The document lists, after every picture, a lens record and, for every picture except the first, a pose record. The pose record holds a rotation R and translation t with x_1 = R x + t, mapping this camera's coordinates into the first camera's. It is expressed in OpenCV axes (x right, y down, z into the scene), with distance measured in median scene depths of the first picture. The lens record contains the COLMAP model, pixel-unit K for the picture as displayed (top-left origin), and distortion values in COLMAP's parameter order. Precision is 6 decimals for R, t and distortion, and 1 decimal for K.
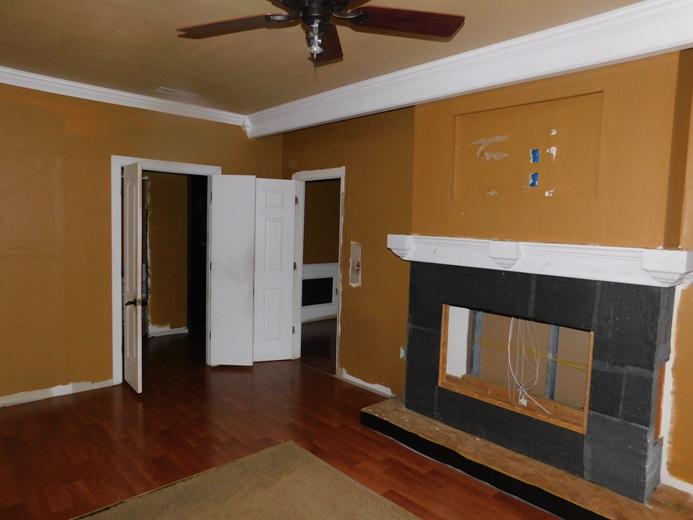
lens RADIAL K [[461.3, 0, 351.3], [0, 461.3, 260.8], [0, 0, 1]] dist [-0.039621, 0.026120]
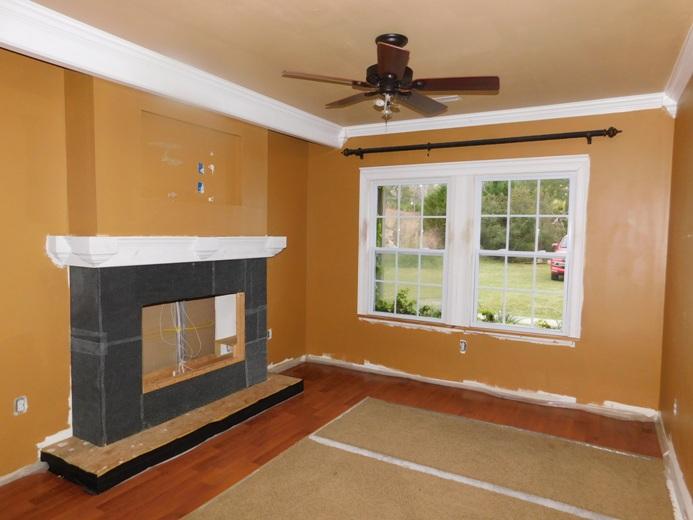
lens RADIAL K [[461.3, 0, 340.1], [0, 461.3, 259.0], [0, 0, 1]] dist [-0.039621, 0.026120]
pose [[-0.273371, -0.097496, 0.956955, -0.893286], [0.050318, 0.992039, 0.115444, -0.102976], [-0.960592, 0.079711, -0.266289, 0.938383]]
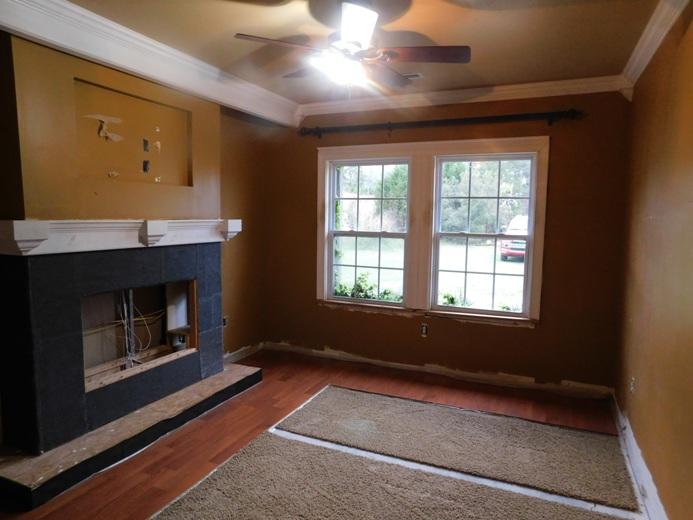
lens RADIAL K [[461.3, 0, 343.1], [0, 461.3, 257.9], [0, 0, 1]] dist [-0.039621, 0.026120]
pose [[-0.371658, -0.126363, 0.919730, -0.837672], [0.046307, 0.986937, 0.154310, -0.099031], [-0.927214, 0.099941, -0.360952, 0.933991]]
